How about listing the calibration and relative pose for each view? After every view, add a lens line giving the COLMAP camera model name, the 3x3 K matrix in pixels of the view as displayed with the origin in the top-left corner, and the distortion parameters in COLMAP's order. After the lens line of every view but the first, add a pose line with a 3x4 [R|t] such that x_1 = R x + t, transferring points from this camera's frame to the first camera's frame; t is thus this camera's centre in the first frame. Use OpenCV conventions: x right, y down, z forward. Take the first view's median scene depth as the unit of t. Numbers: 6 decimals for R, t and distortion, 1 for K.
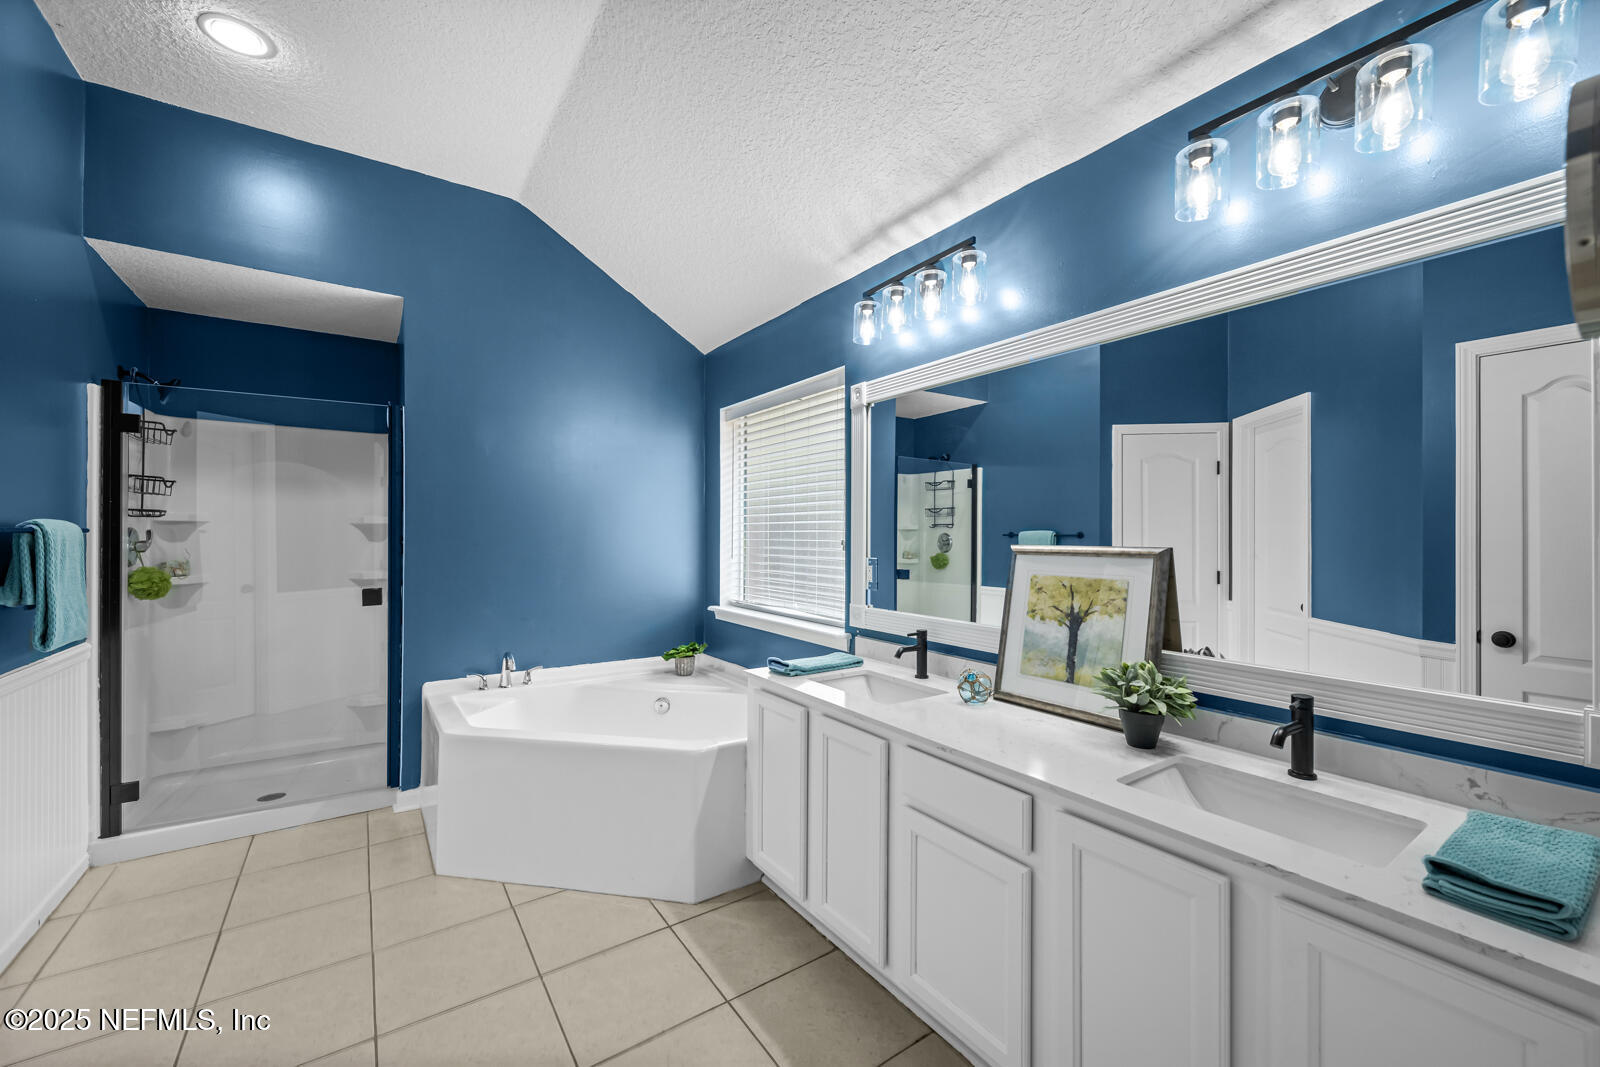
lens RADIAL K [[634.4, 0, 799.8], [0, 634.4, 540.2], [0, 0, 1]] dist [-0.002190, 0.000018]
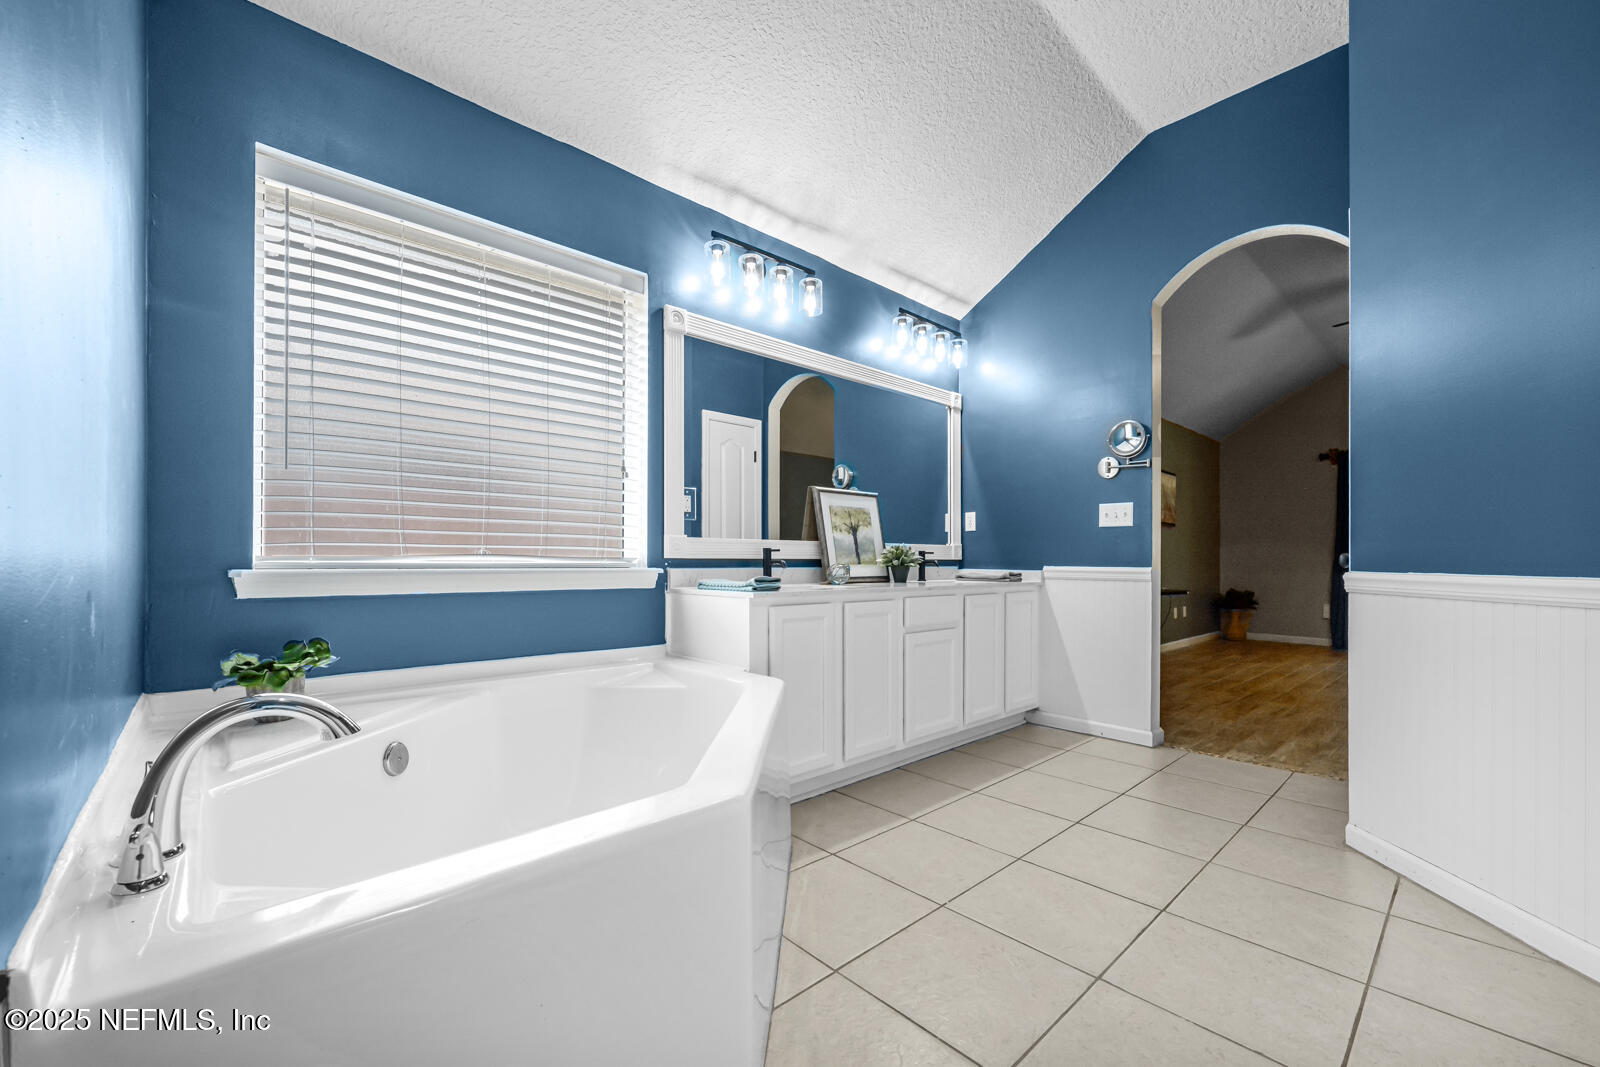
lens RADIAL K [[655.7, 0, 792.3], [0, 655.7, 567.8], [0, 0, 1]] dist [0.001037, 0.000077]
pose [[-0.141021, -0.017535, 0.989851, -1.144858], [-0.000099, 0.999843, 0.017698, 0.165189], [-0.990007, 0.002398, -0.141001, 1.185126]]
